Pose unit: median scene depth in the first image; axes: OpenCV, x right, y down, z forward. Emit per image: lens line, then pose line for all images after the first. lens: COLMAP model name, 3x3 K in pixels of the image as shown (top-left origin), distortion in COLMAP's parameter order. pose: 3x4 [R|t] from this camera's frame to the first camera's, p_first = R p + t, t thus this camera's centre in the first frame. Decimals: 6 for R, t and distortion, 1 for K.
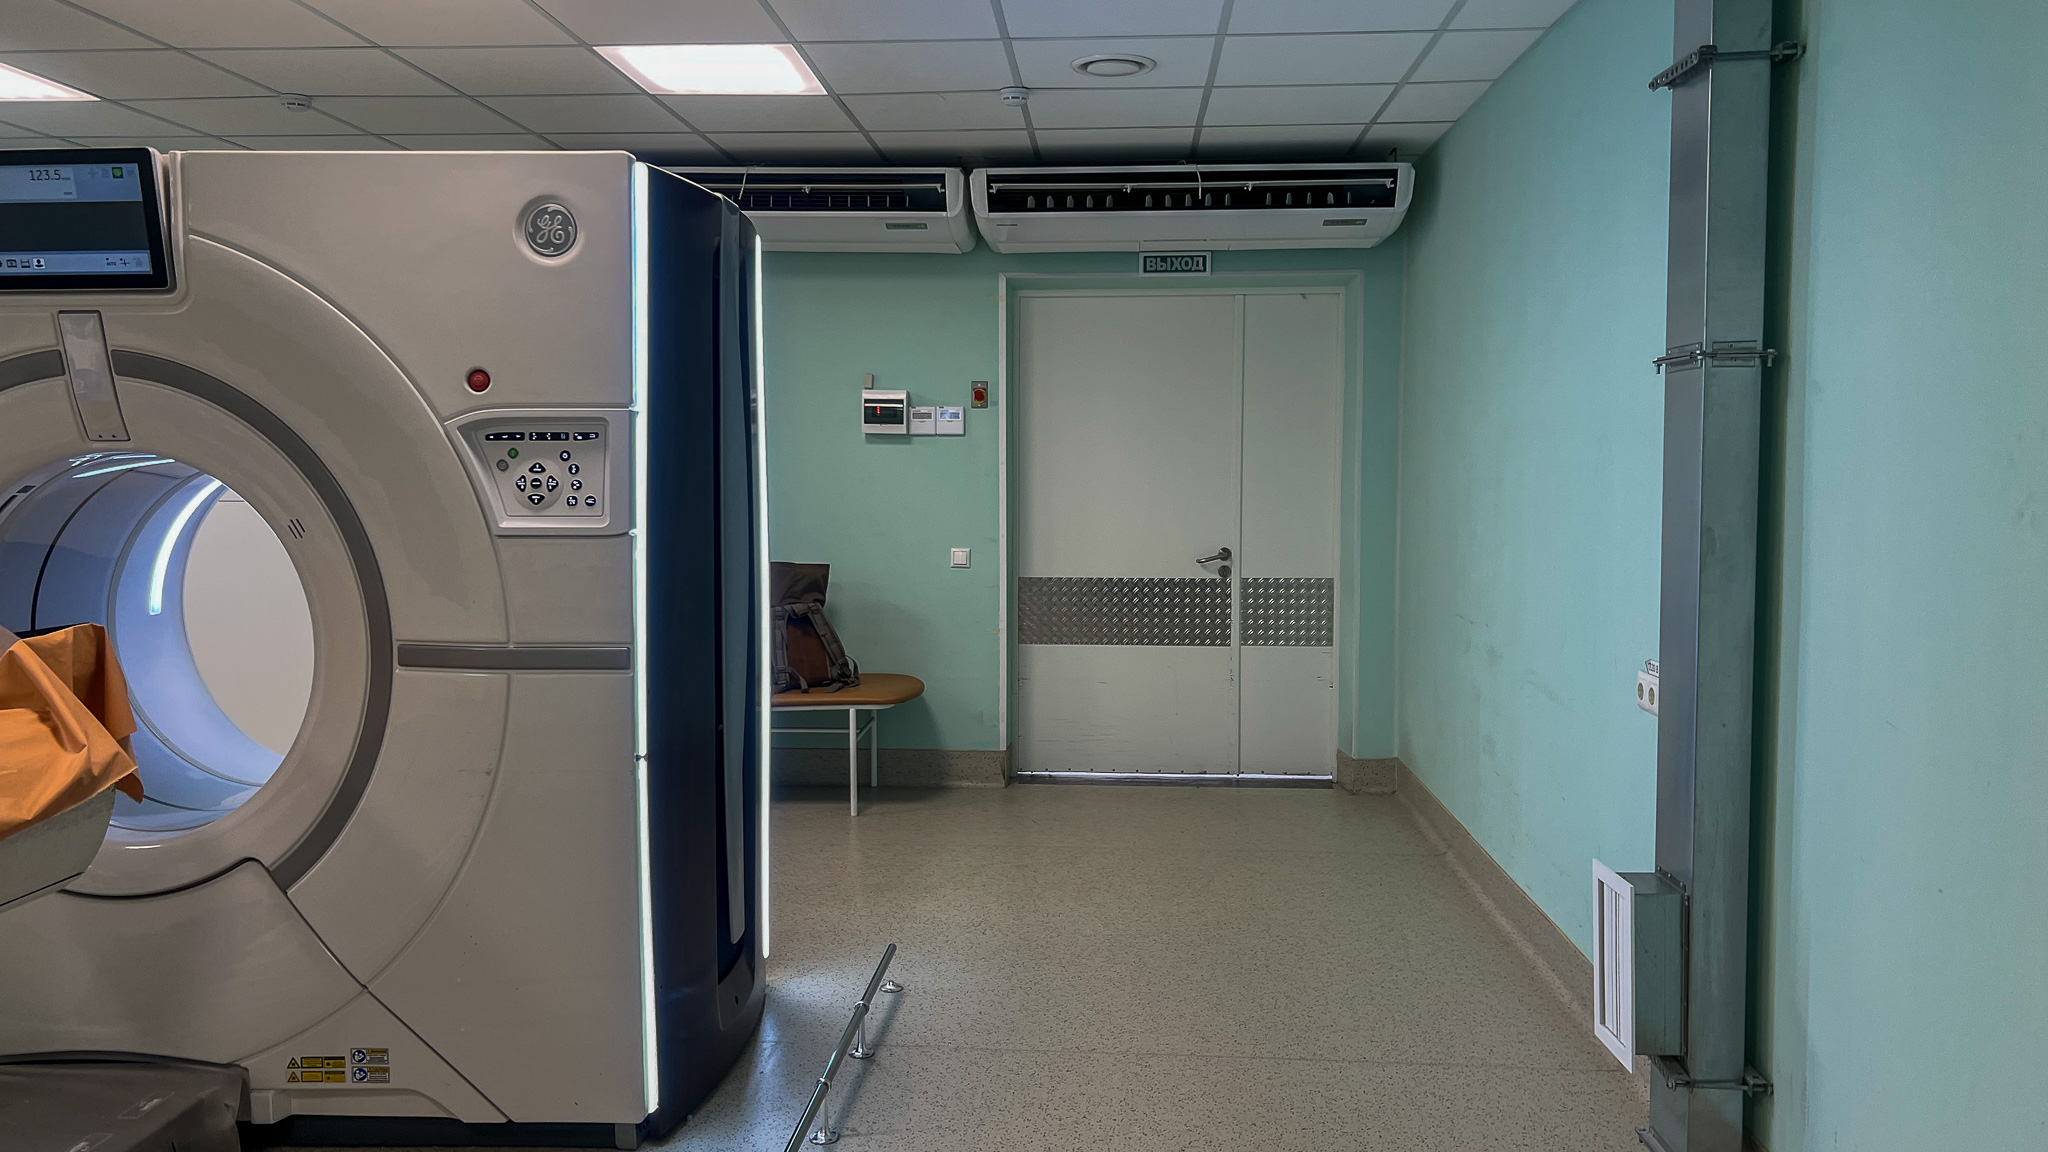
lens RADIAL K [[1573.4, 0, 1018.0], [0, 1573.4, 567.7], [0, 0, 1]] dist [0.059734, -0.073144]
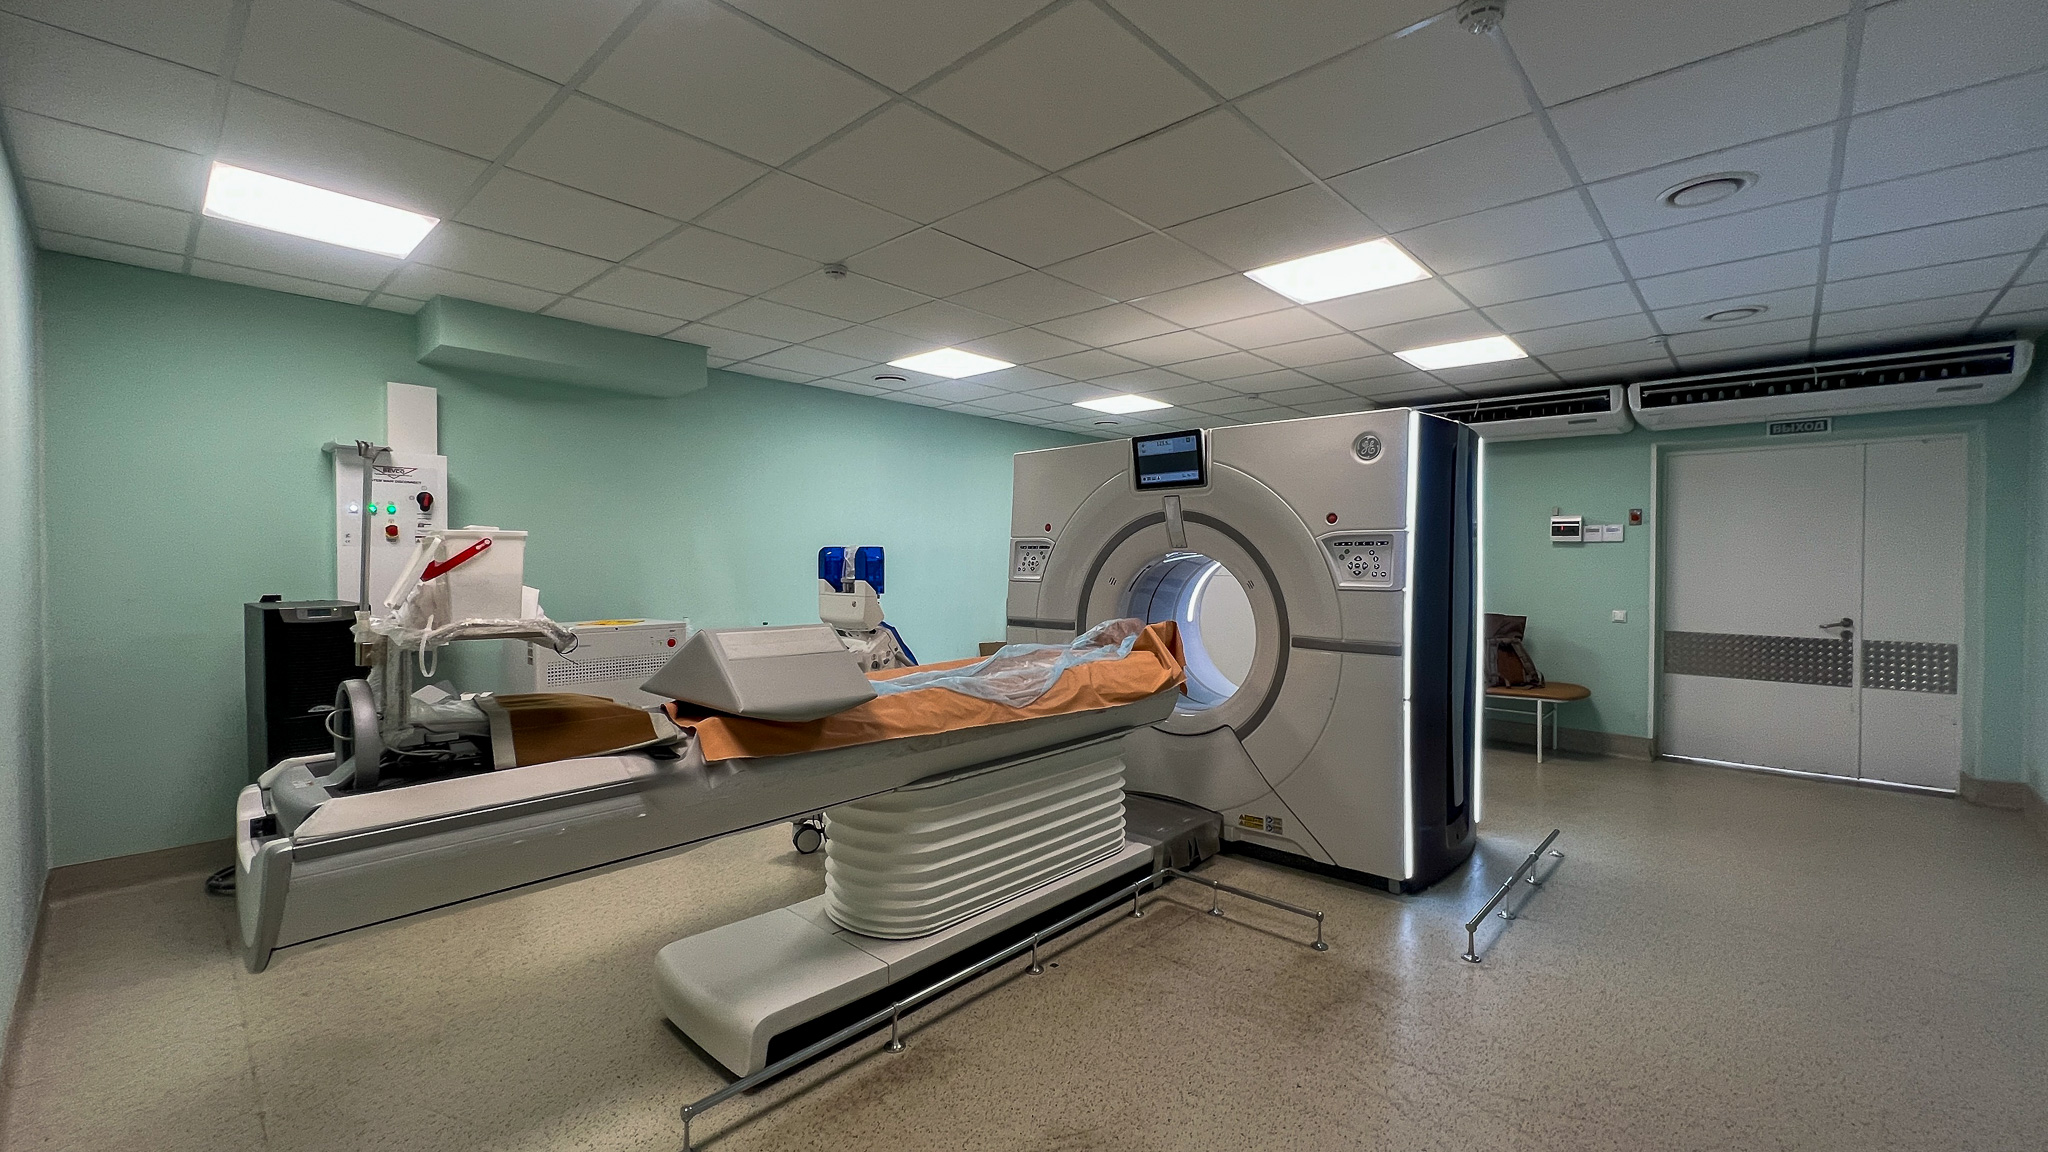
lens RADIAL K [[830.6, 0, 1017.6], [0, 830.6, 570.1], [0, 0, 1]] dist [0.002423, -0.002158]
pose [[0.776752, 0.011322, -0.629705, 0.042651], [-0.046003, 0.998188, -0.038799, 0.016228], [0.628125, 0.059105, 0.775865, -0.148465]]
